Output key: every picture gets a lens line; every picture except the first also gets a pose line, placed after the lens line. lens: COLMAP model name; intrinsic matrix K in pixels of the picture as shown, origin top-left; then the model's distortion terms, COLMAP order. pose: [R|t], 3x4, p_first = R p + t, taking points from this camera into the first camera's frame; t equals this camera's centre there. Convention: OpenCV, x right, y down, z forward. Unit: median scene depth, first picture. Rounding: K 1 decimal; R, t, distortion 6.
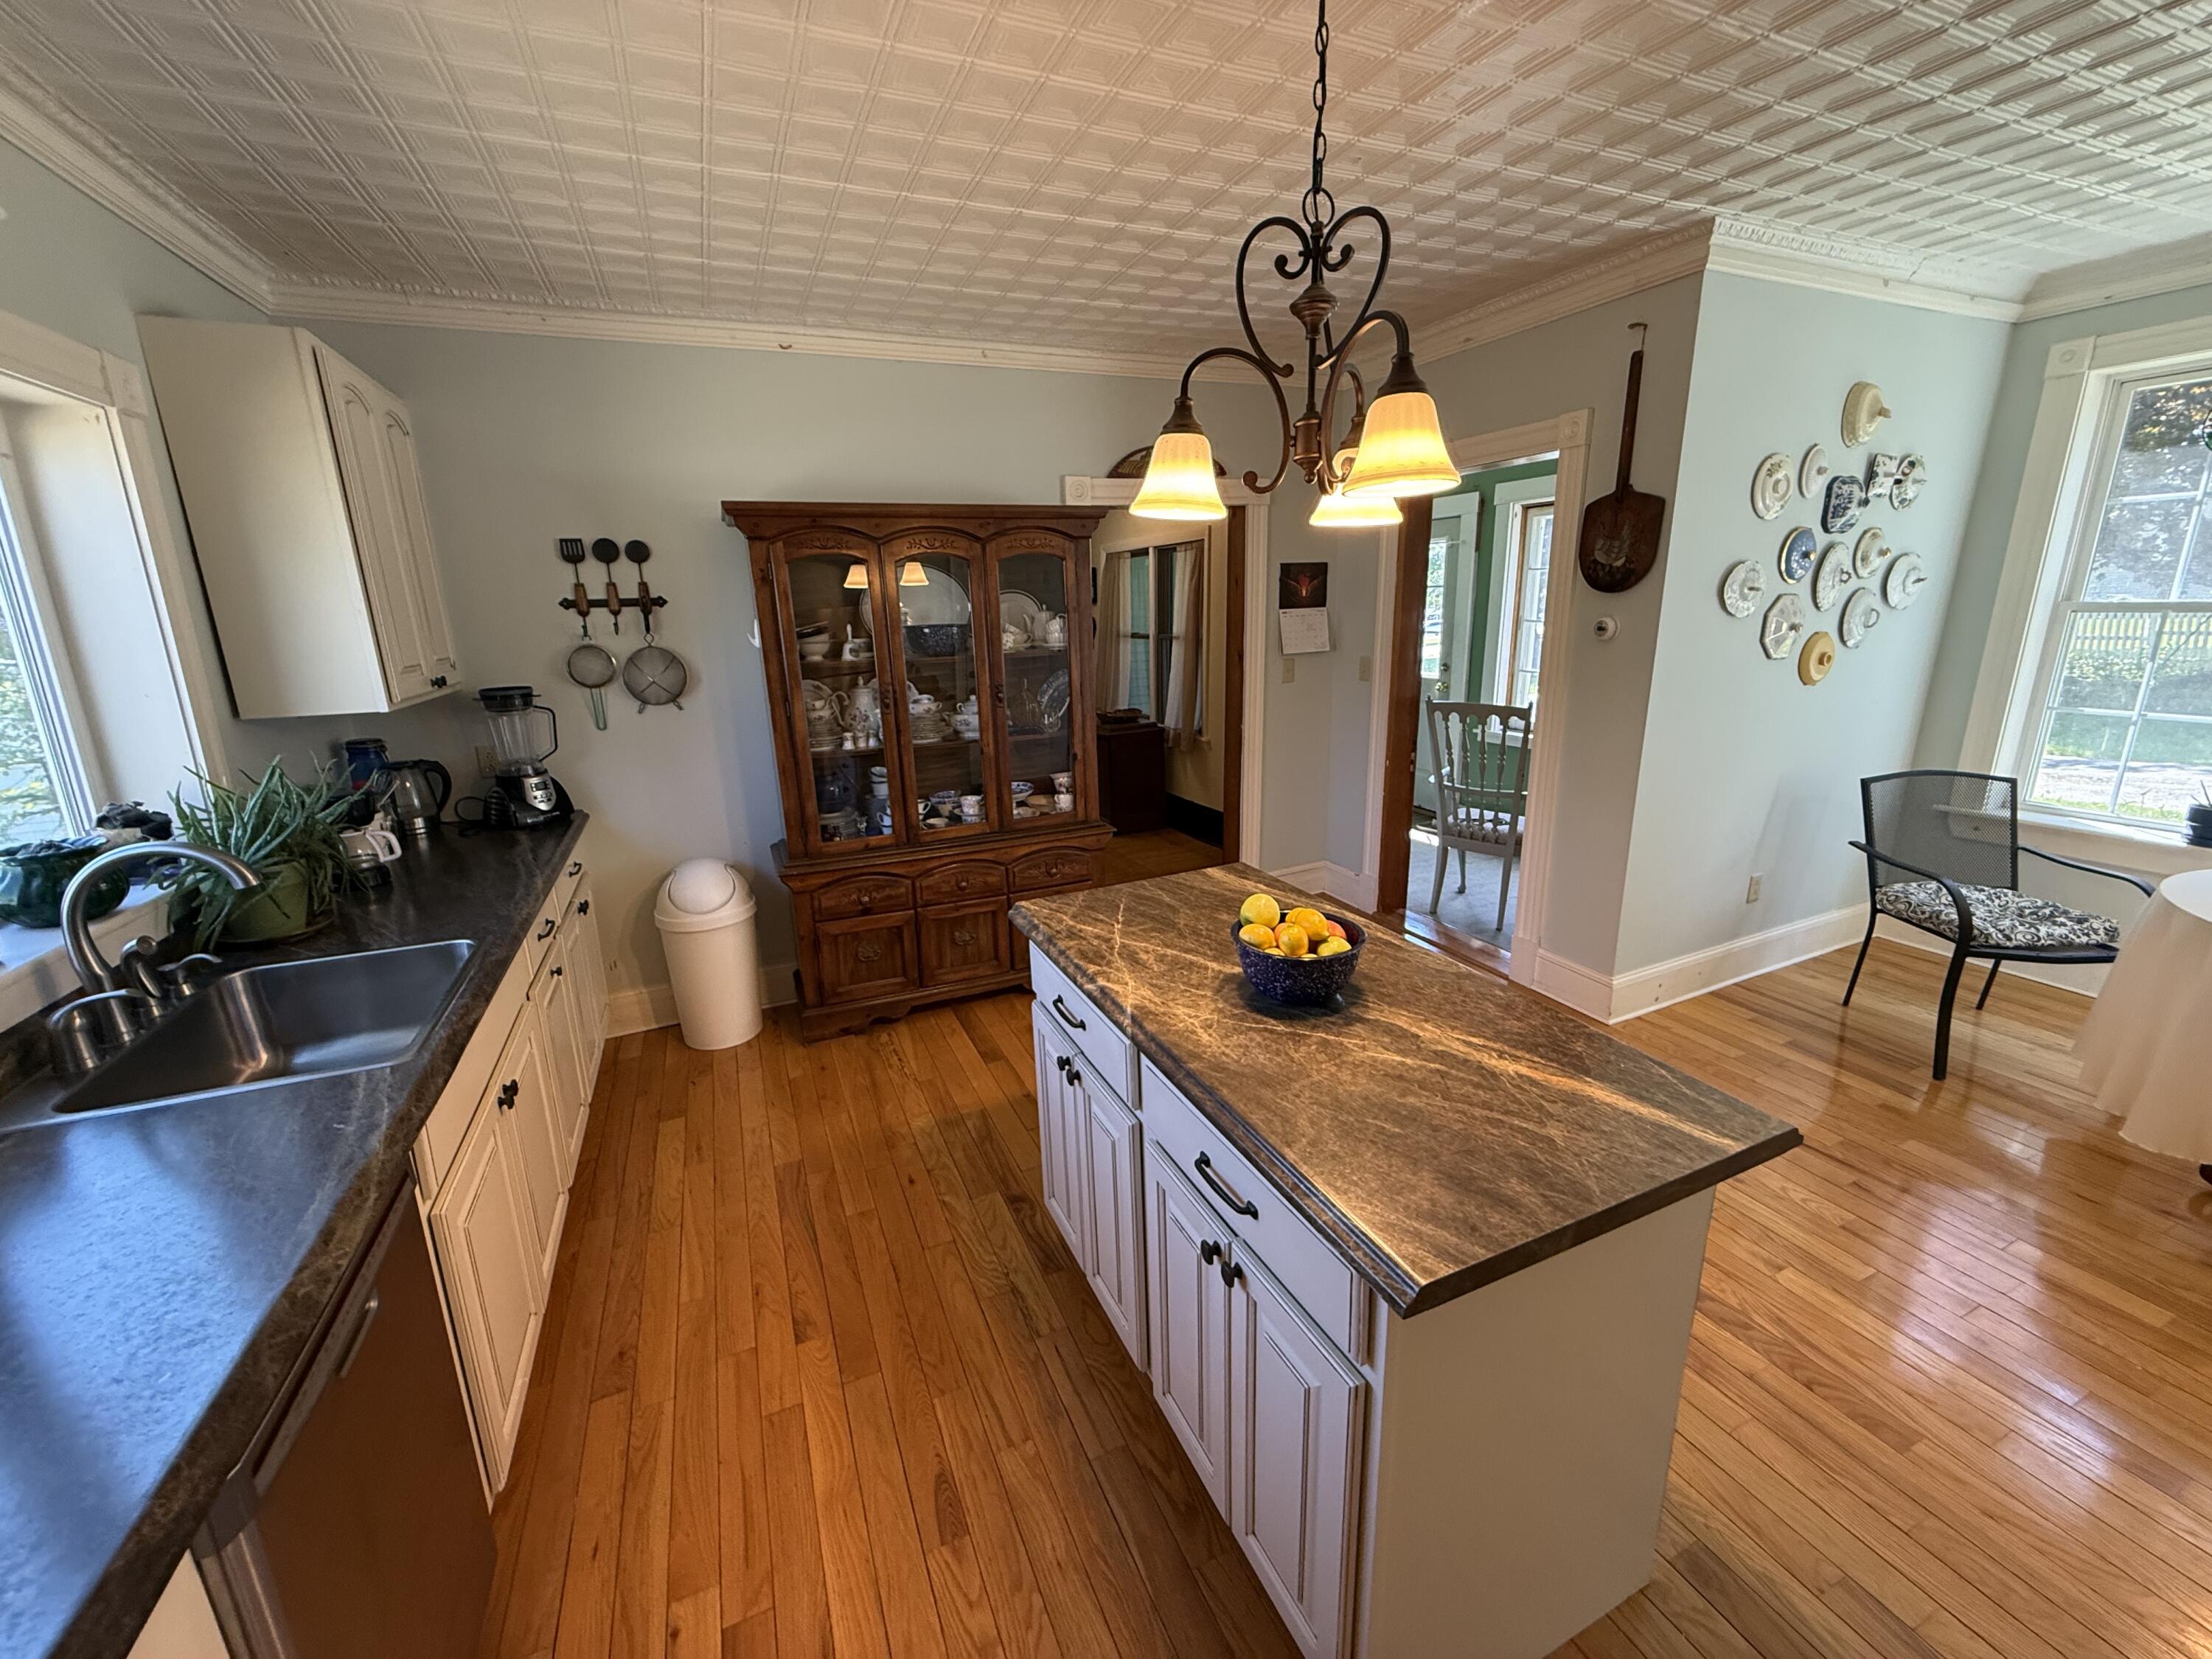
lens RADIAL K [[877.7, 0, 1095.7], [0, 877.7, 827.4], [0, 0, 1]] dist [-0.004316, 0.000307]
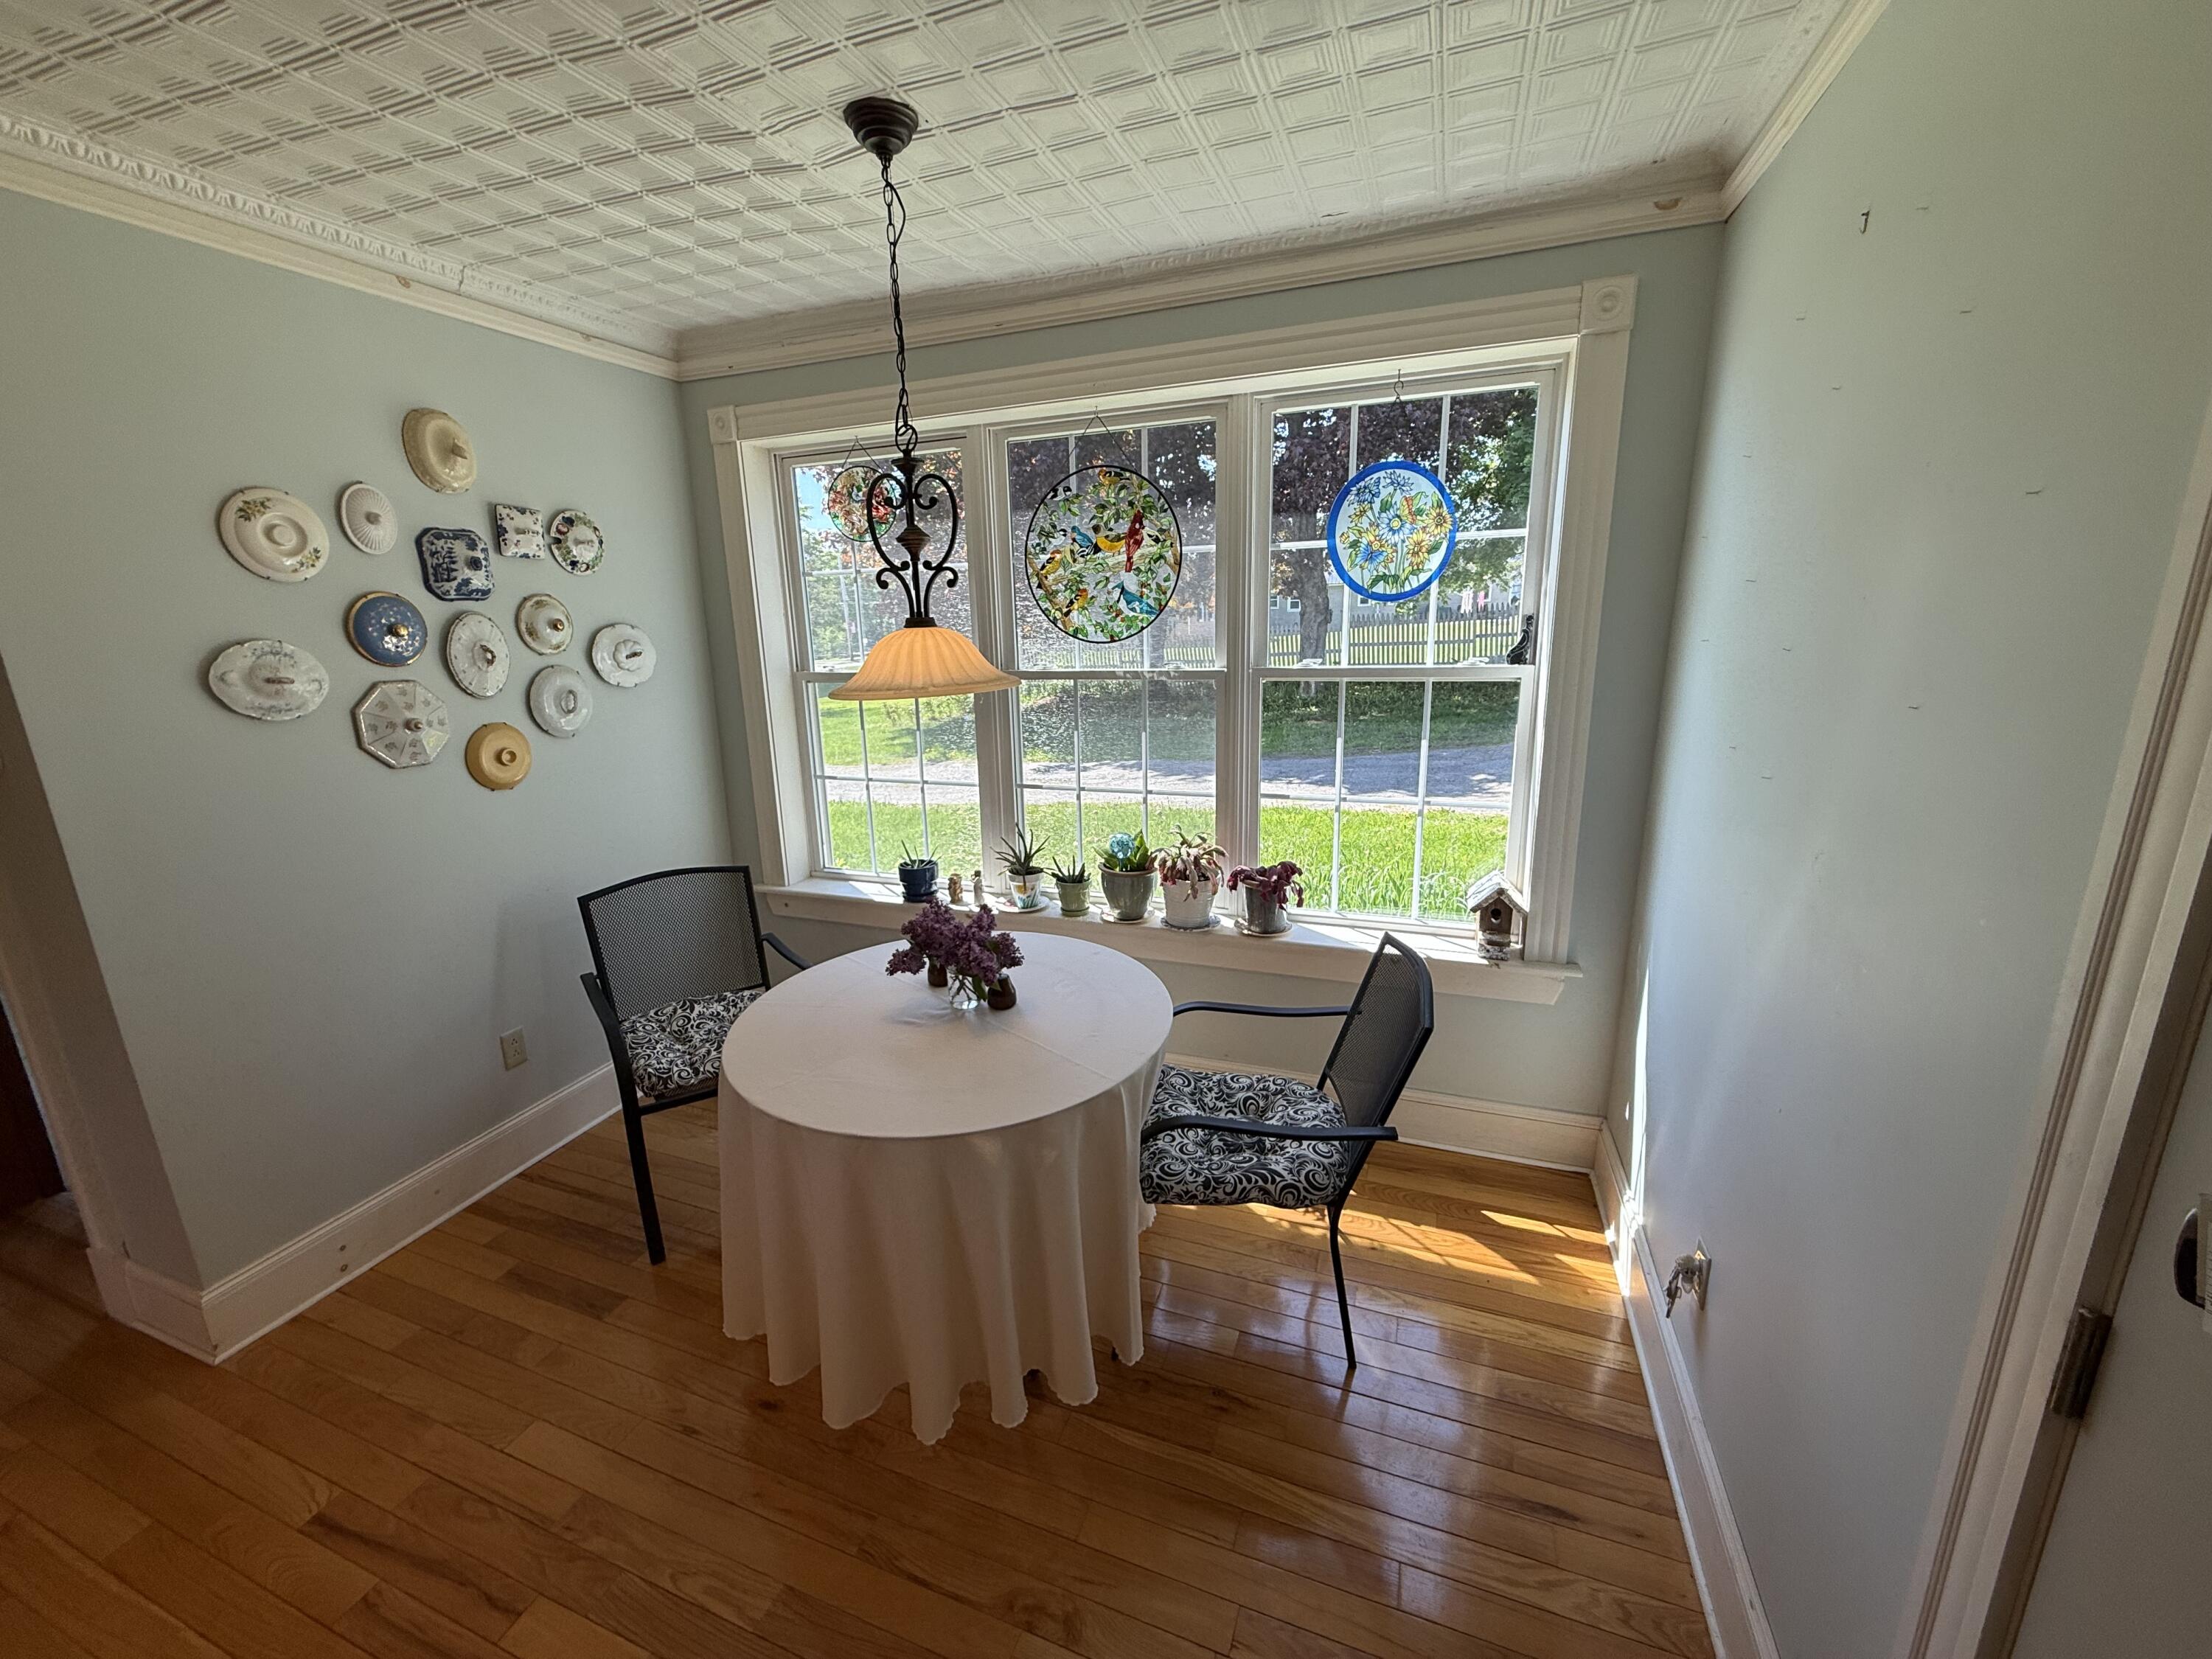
lens RADIAL K [[877.7, 0, 1109.0], [0, 877.7, 830.4], [0, 0, 1]] dist [-0.004316, 0.000307]
pose [[0.691113, -0.160720, 0.704650, 0.648945], [0.186454, 0.981607, 0.041018, -0.058683], [-0.698282, 0.103037, 0.708368, 0.062979]]
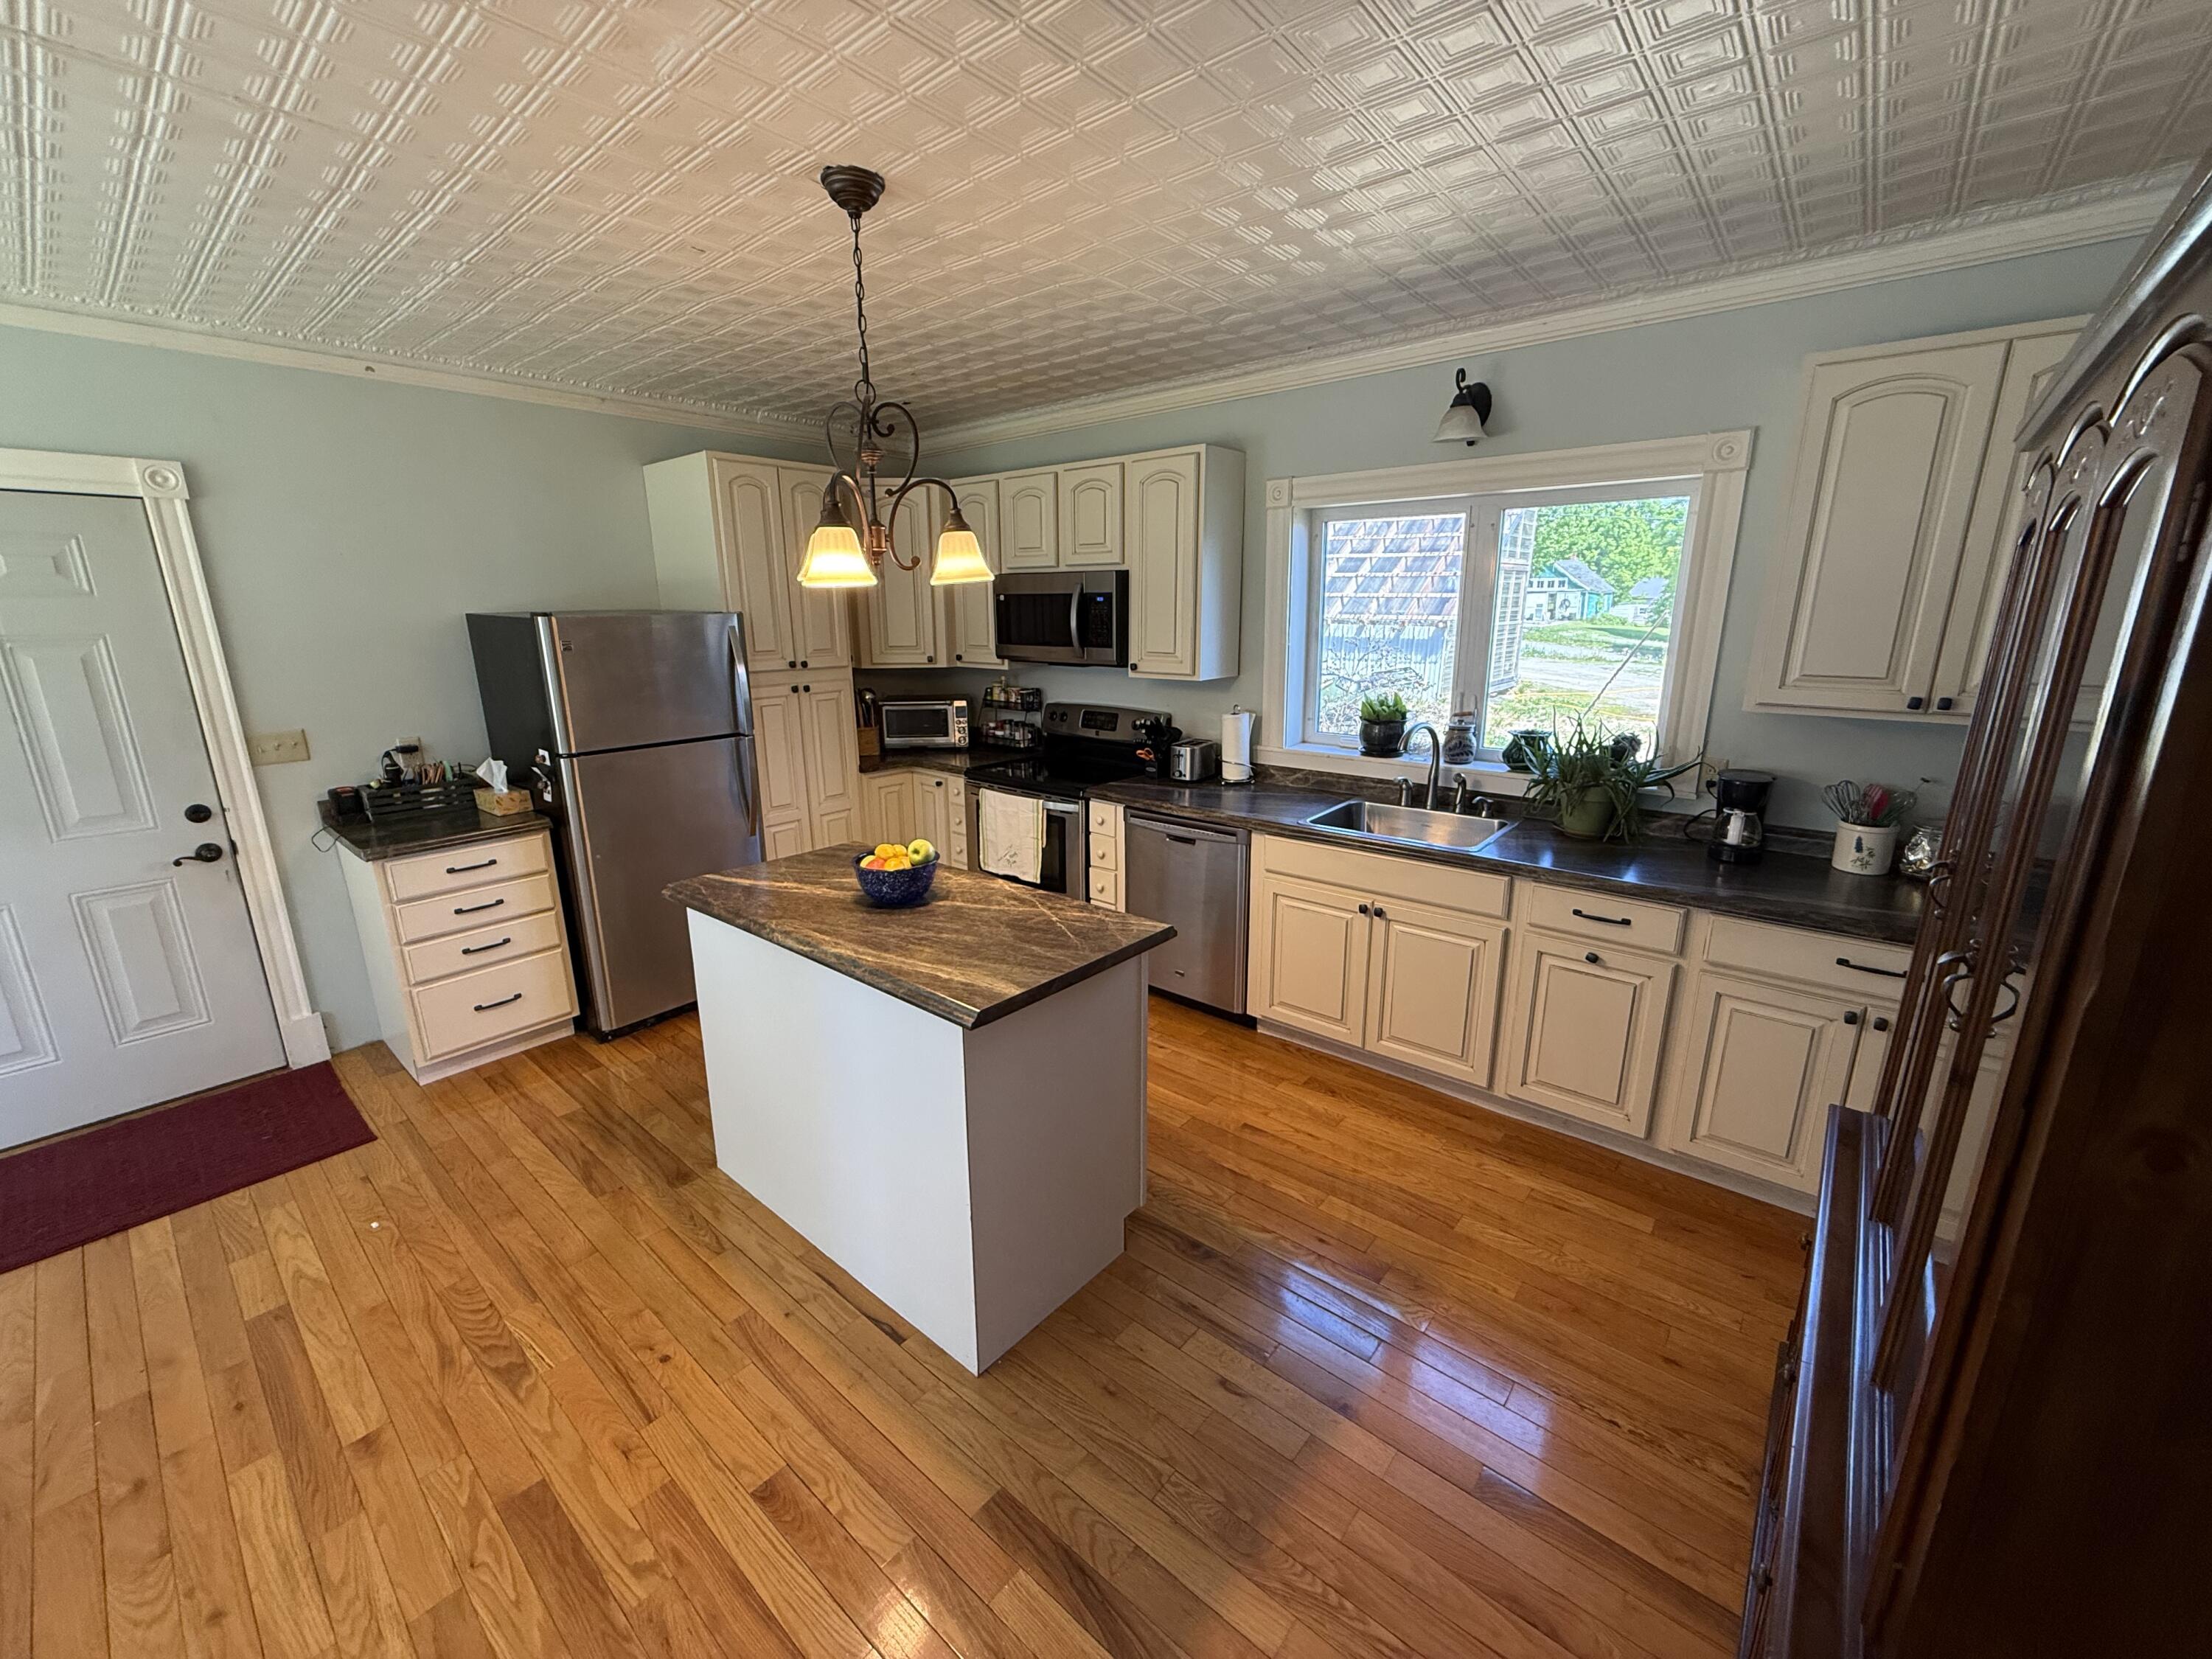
lens RADIAL K [[877.7, 0, 1103.1], [0, 877.7, 833.3], [0, 0, 1]] dist [-0.004316, 0.000307]
pose [[-0.895937, 0.140645, -0.421326, 0.650607], [-0.079171, 0.882792, 0.463044, -0.778036], [0.437068, 0.448215, -0.779791, 2.788422]]
